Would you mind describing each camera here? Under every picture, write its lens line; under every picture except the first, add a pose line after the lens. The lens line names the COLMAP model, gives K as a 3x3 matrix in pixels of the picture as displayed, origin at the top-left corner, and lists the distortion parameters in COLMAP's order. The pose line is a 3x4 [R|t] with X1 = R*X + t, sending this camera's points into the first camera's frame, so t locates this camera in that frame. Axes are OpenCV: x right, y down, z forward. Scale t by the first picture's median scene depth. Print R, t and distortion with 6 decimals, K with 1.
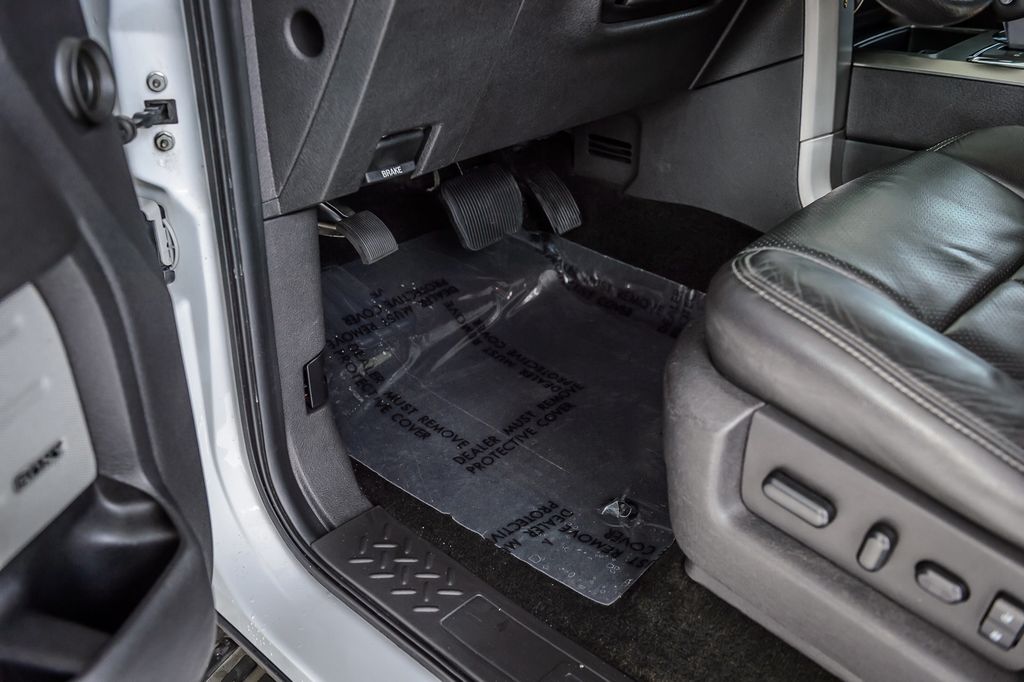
lens RADIAL K [[1052.8, 0, 512.0], [0, 1052.8, 341.0], [0, 0, 1]] dist [0.020254, 0.018062]
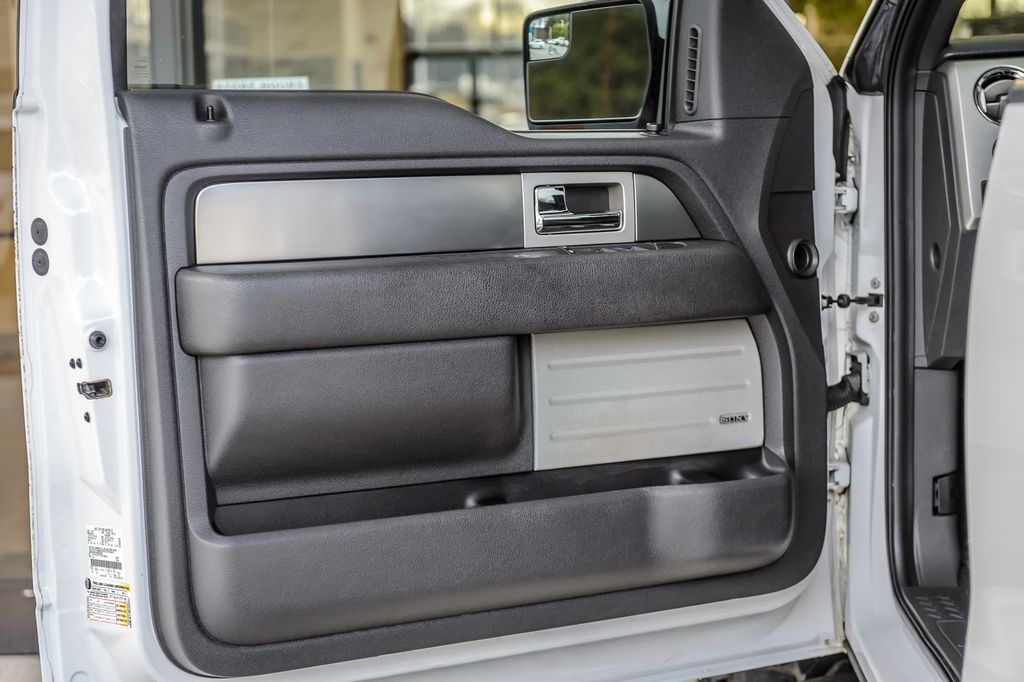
lens RADIAL K [[2095.9, 0, 512.0], [0, 2095.9, 341.0], [0, 0, 1]] dist [-0.021044, -0.263002]
pose [[0.686346, 0.065468, -0.724322, 1.772263], [-0.329387, 0.915921, -0.229332, 0.839394], [0.648408, 0.395983, 0.650203, -1.626881]]
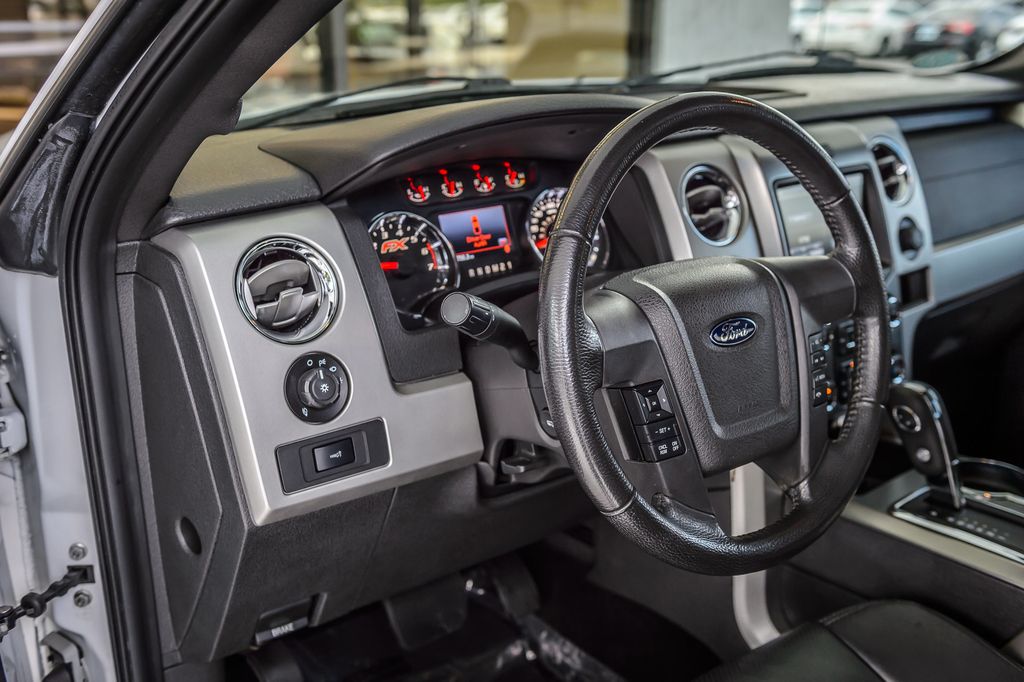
lens RADIAL K [[1126.0, 0, 512.0], [0, 1126.0, 341.0], [0, 0, 1]] dist [-0.010213, 0.008628]
pose [[0.988612, 0.043887, -0.143944, 0.289428], [-0.066478, 0.985501, -0.156104, -0.303720], [0.135006, 0.163896, 0.977196, -0.164990]]
